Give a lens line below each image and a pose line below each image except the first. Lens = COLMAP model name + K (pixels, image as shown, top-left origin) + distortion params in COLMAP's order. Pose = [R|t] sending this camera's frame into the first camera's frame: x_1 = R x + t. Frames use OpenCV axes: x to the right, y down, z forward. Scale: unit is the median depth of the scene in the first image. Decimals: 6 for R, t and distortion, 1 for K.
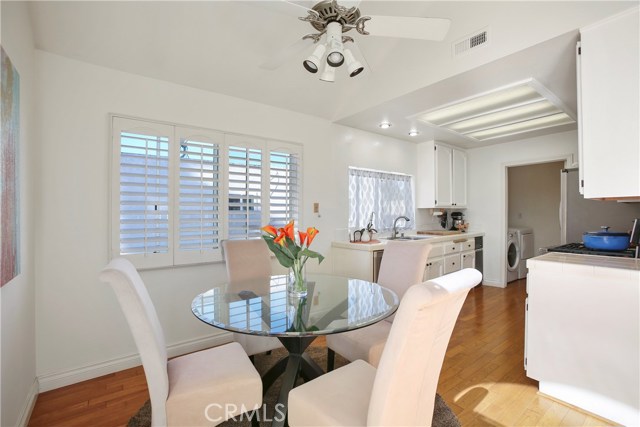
lens RADIAL K [[292.2, 0, 315.0], [0, 292.2, 216.2], [0, 0, 1]] dist [-0.078164, 0.040564]
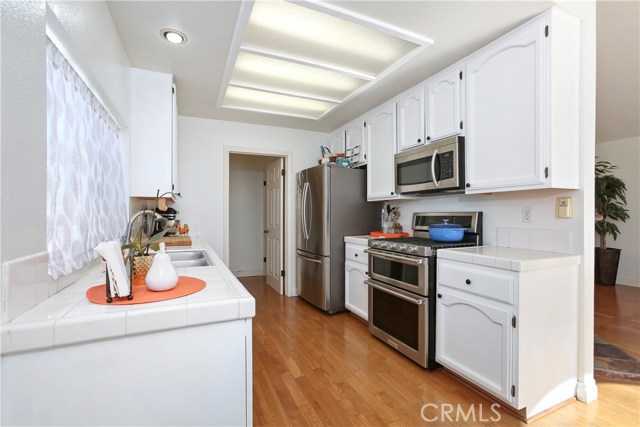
lens RADIAL K [[292.2, 0, 315.0], [0, 292.2, 216.2], [0, 0, 1]] dist [-0.078164, 0.040564]
pose [[0.217310, -0.002423, 0.976100, -0.063113], [0.007058, 0.999975, 0.000911, 0.007603], [-0.976077, 0.006692, 0.217322, 0.583965]]
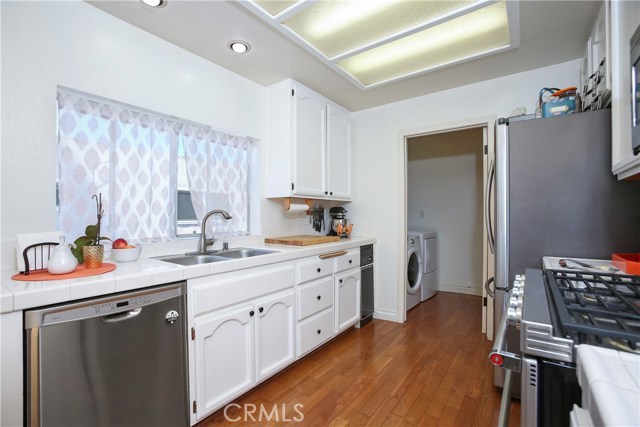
lens RADIAL K [[292.2, 0, 315.0], [0, 292.2, 216.2], [0, 0, 1]] dist [-0.078164, 0.040564]
pose [[0.959027, 0.003311, 0.283295, 0.284456], [-0.000650, 0.999955, -0.009485, 0.013867], [-0.283313, 0.008912, 0.958986, 0.420148]]
